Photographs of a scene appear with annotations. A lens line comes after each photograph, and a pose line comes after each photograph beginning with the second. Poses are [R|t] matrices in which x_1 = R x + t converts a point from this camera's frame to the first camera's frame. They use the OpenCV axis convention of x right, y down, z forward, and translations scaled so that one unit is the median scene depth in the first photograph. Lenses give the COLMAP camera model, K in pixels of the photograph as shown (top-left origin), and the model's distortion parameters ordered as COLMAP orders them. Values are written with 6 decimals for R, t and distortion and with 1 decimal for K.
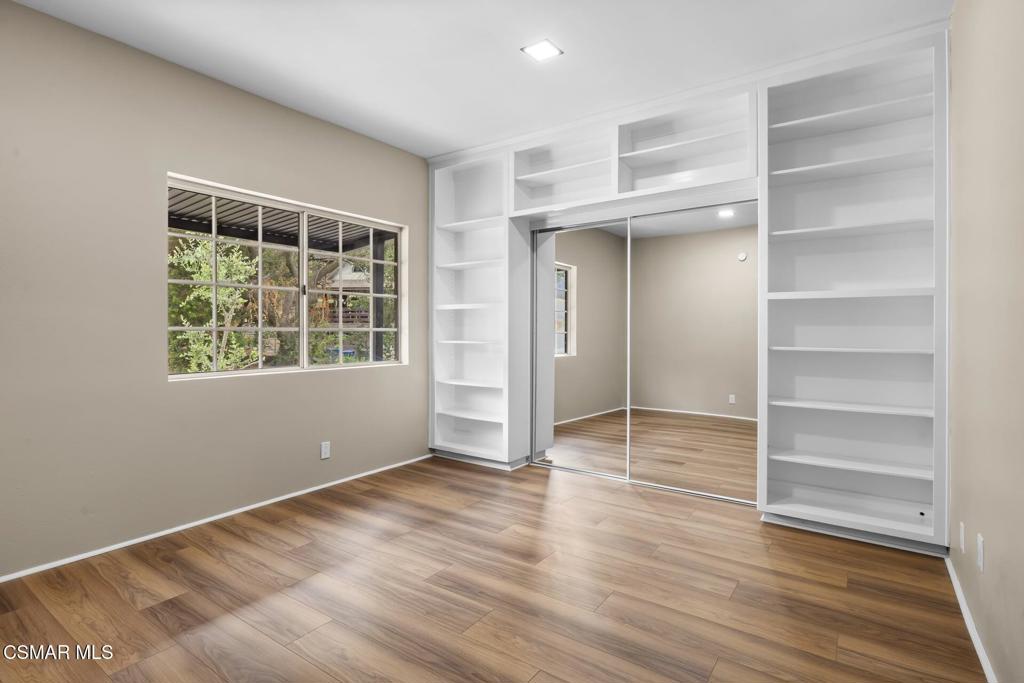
lens RADIAL K [[503.5, 0, 516.3], [0, 503.5, 334.5], [0, 0, 1]] dist [-0.001893, -0.000470]
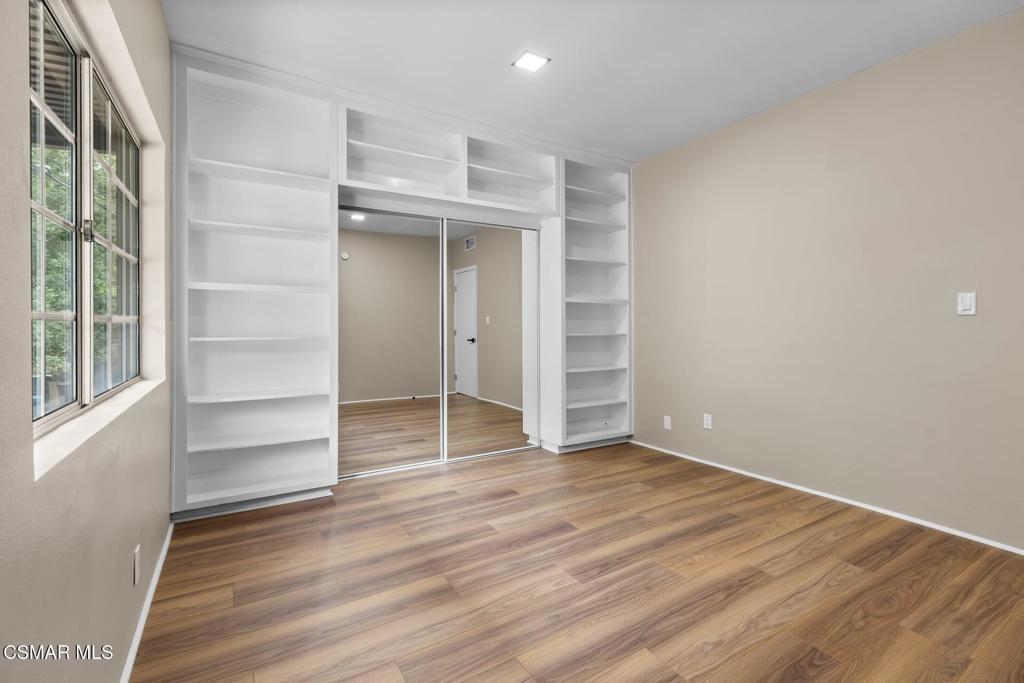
lens RADIAL K [[463.3, 0, 517.8], [0, 463.3, 324.2], [0, 0, 1]] dist [0.007337, 0.000039]
pose [[0.388474, 0.001318, 0.921459, -0.870963], [0.005365, 0.999979, -0.003692, 0.000199], [-0.921444, 0.006378, 0.388458, 0.640807]]
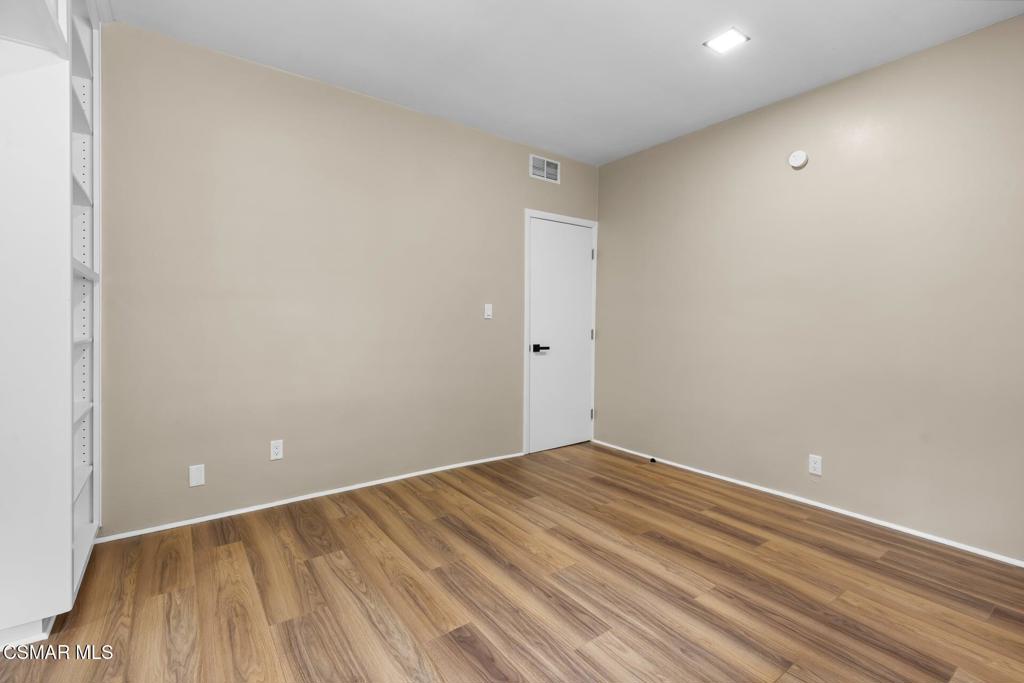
lens RADIAL K [[463.3, 0, 517.8], [0, 463.3, 324.2], [0, 0, 1]] dist [0.007337, 0.000039]
pose [[-0.949145, -0.012634, 0.314586, -0.225898], [-0.010224, 0.999904, 0.009308, -0.009360], [-0.314673, 0.005618, -0.949183, 1.473323]]
